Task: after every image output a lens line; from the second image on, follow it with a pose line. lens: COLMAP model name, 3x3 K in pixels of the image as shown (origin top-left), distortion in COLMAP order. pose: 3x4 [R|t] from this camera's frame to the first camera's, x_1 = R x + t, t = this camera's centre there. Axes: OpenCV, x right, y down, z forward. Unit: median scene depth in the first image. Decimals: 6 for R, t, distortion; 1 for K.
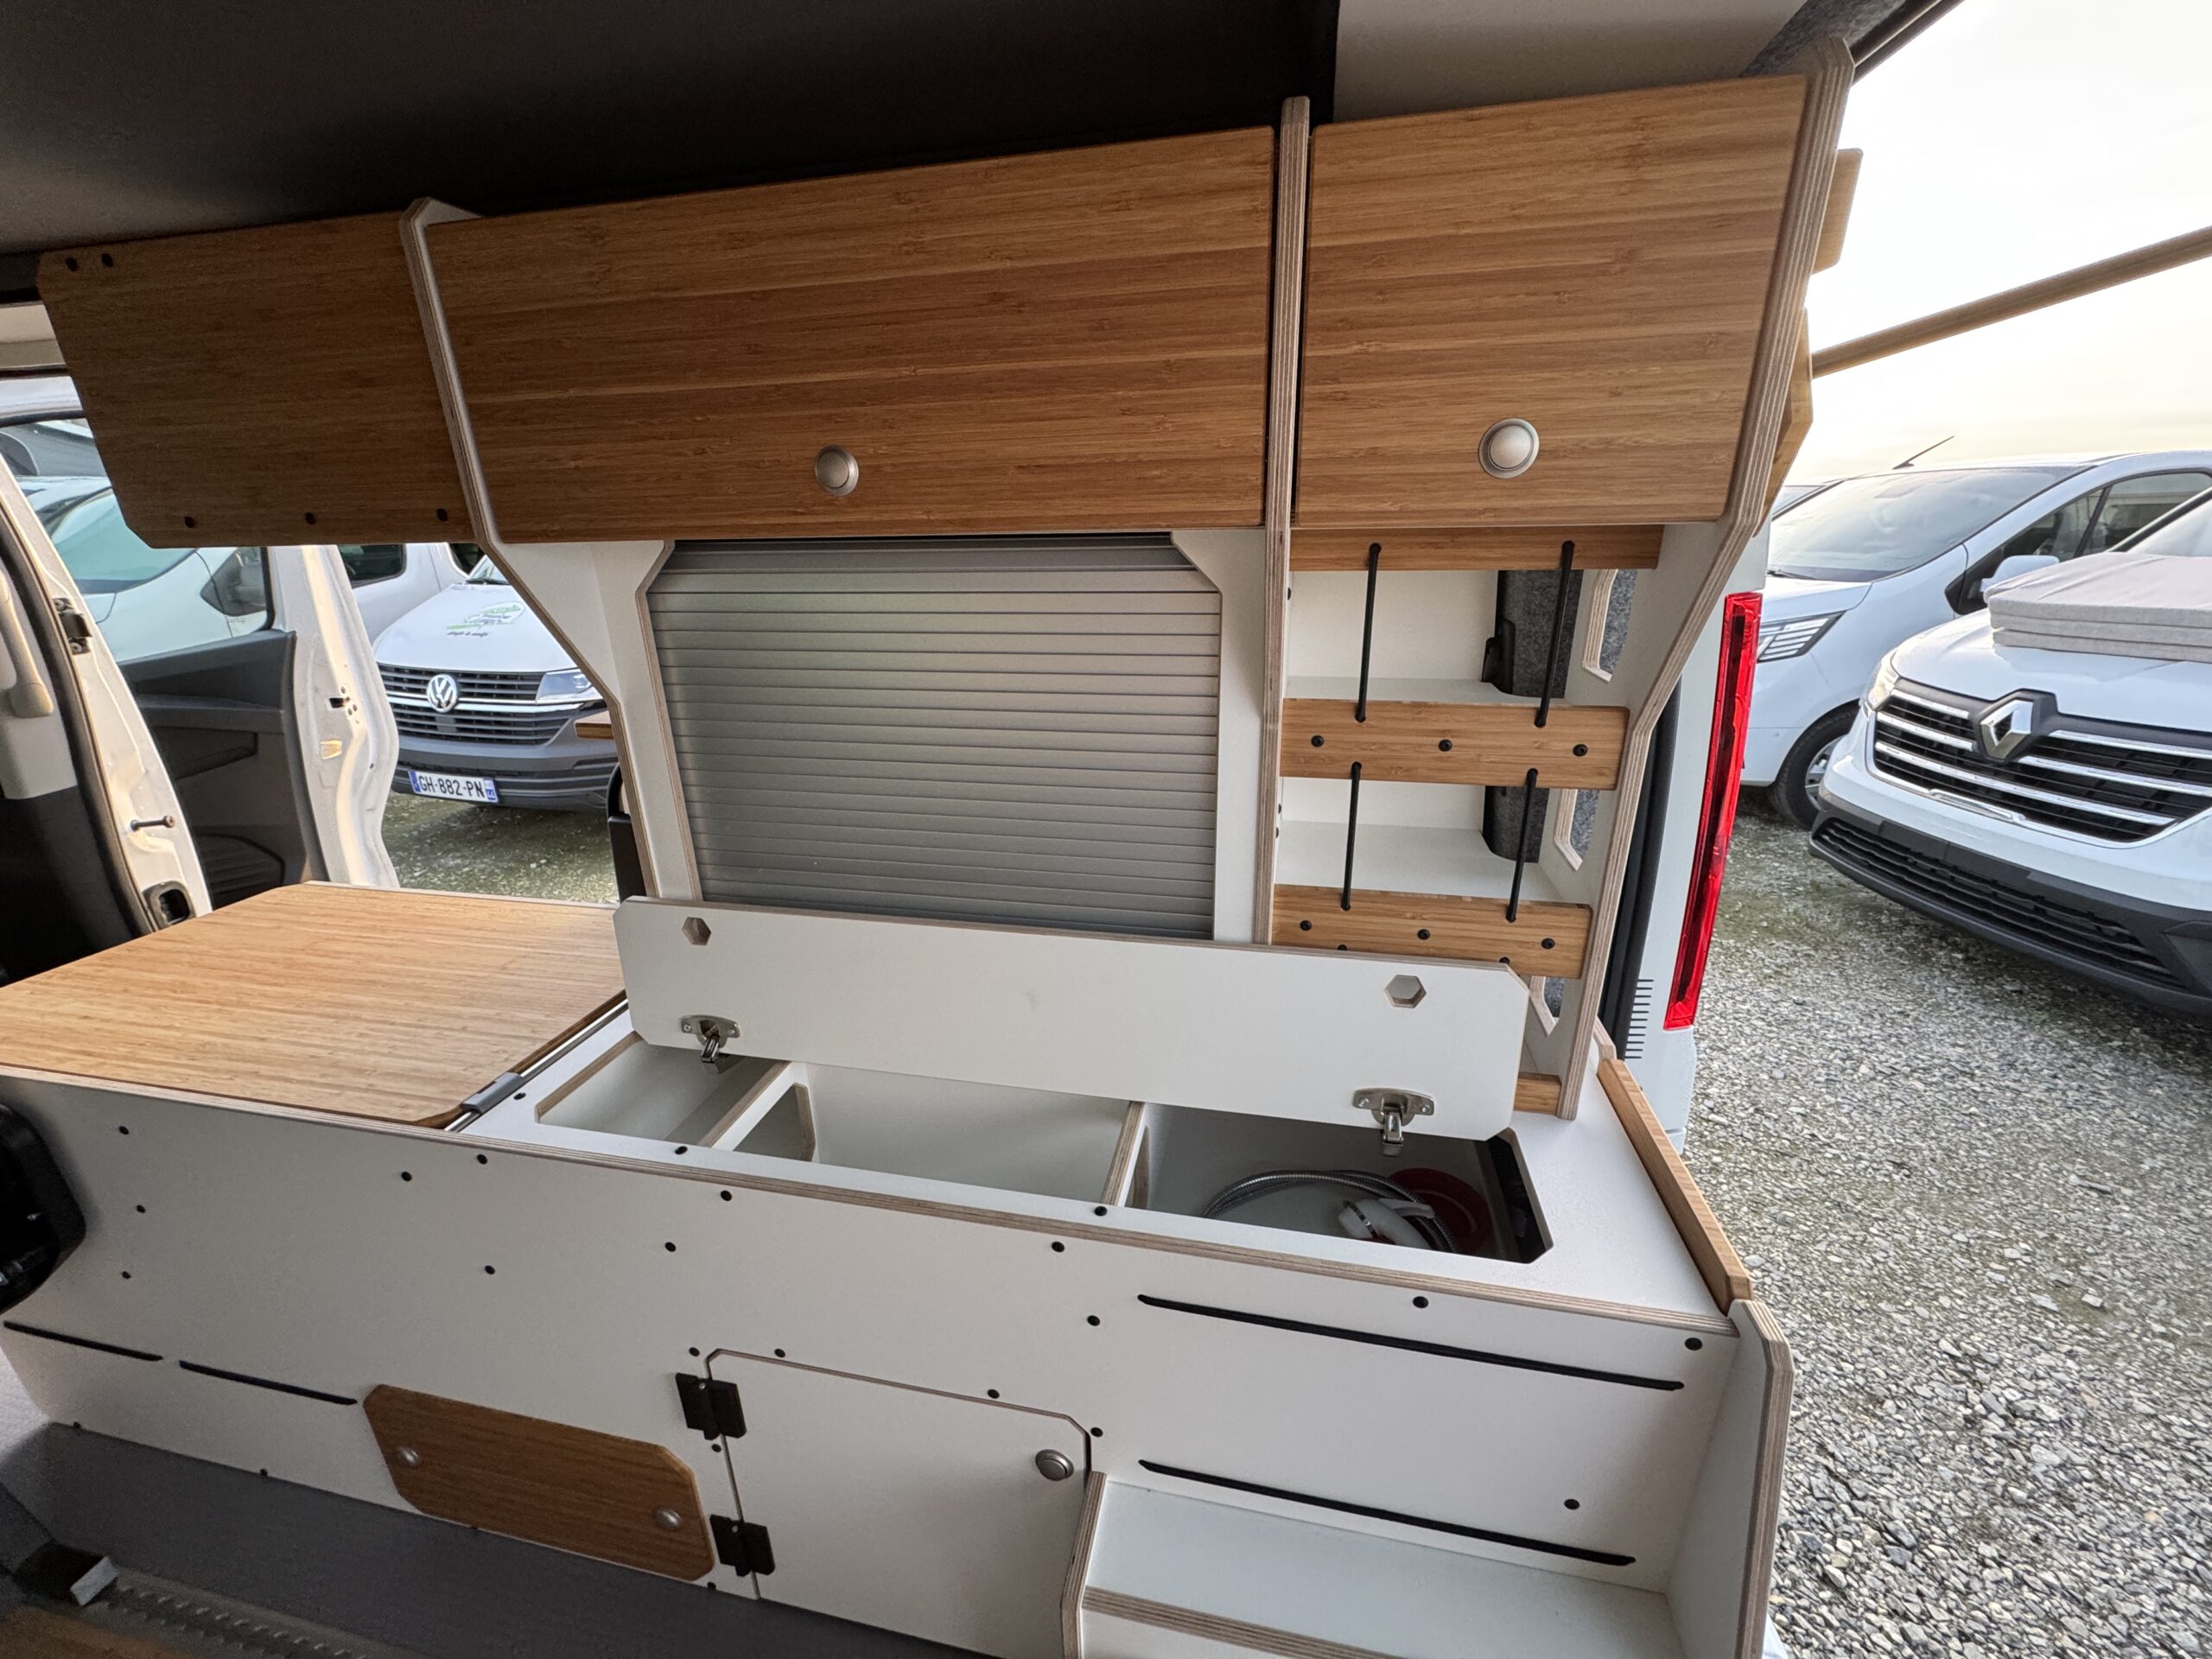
lens RADIAL K [[880.4, 0, 1106.0], [0, 880.4, 829.5], [0, 0, 1]] dist [-0.000167, -0.000157]
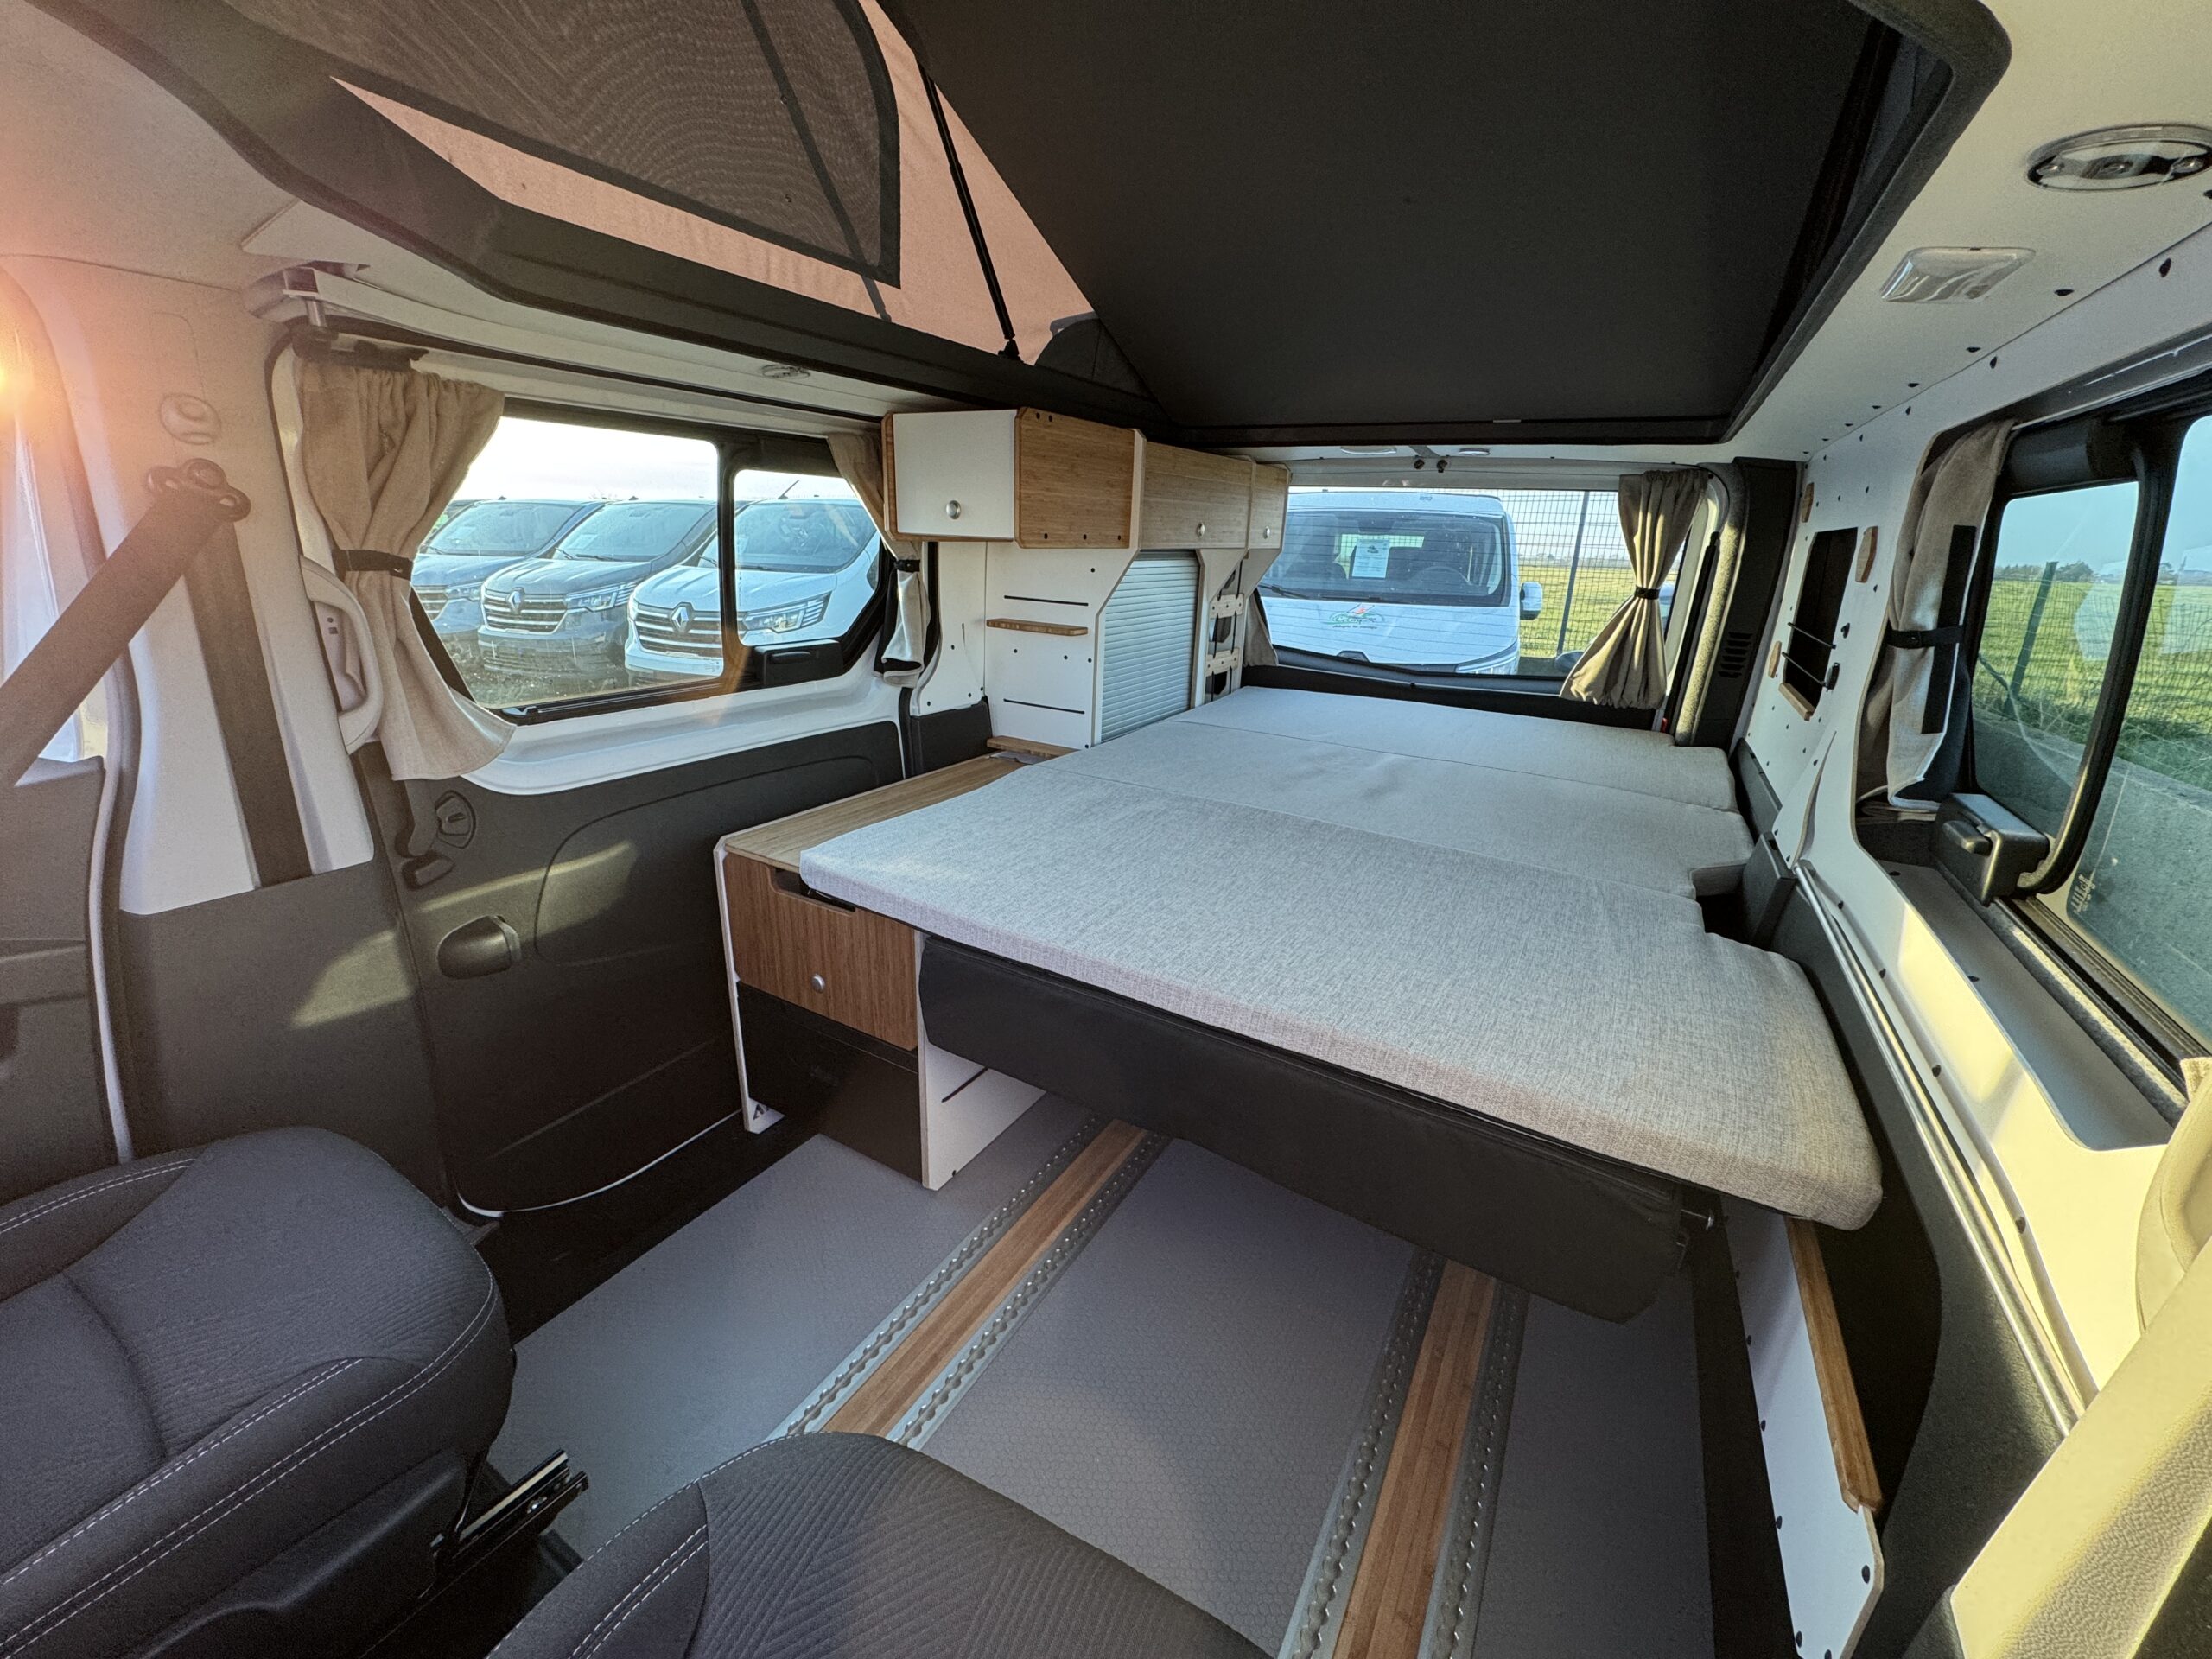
lens RADIAL K [[881.5, 0, 1103.7], [0, 881.5, 826.9], [0, 0, 1]] dist [-0.000709, 0.000278]
pose [[0.321451, -0.272428, 0.906891, -0.805811], [0.274653, 0.943375, 0.186036, -0.013560], [-0.906220, 0.189279, 0.378072, 0.057593]]
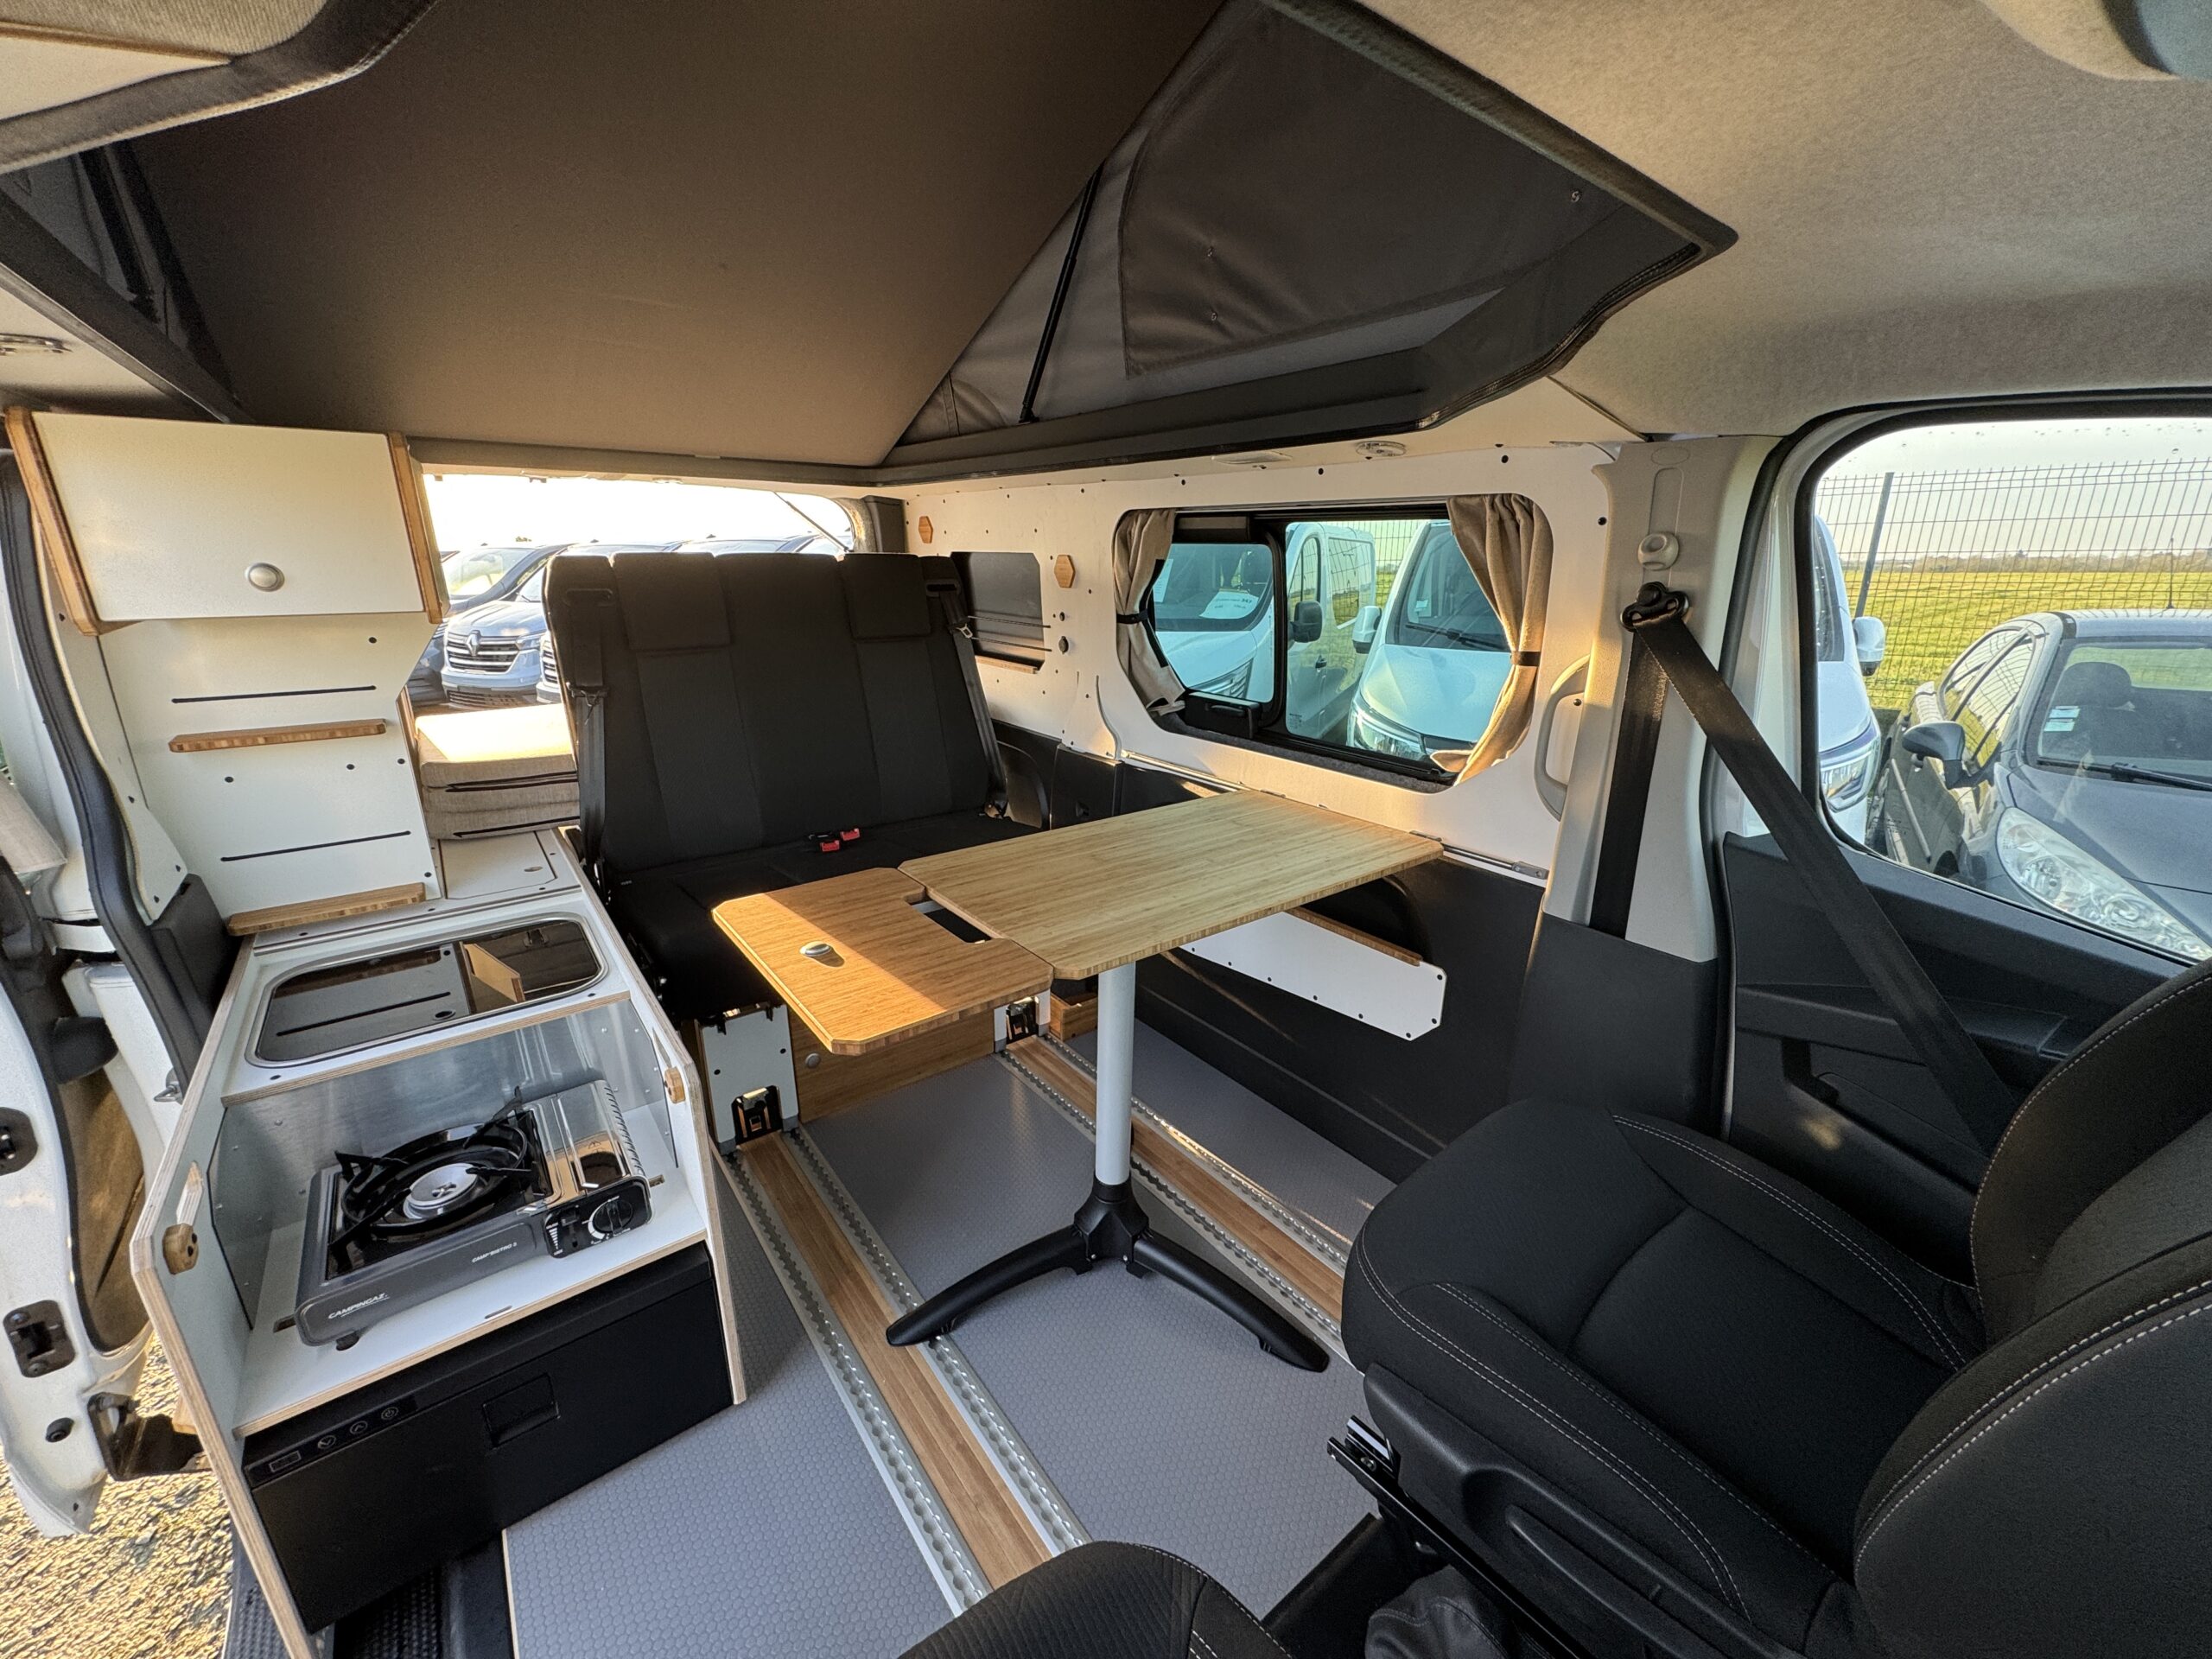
lens RADIAL K [[885.0, 0, 1107.2], [0, 885.0, 822.0], [0, 0, 1]] dist [-0.000618, 0.000088]
pose [[-0.758541, -0.182520, 0.625542, -0.776463], [0.223122, 0.829192, 0.512501, -0.148005], [-0.612236, 0.528325, -0.588252, 0.366393]]
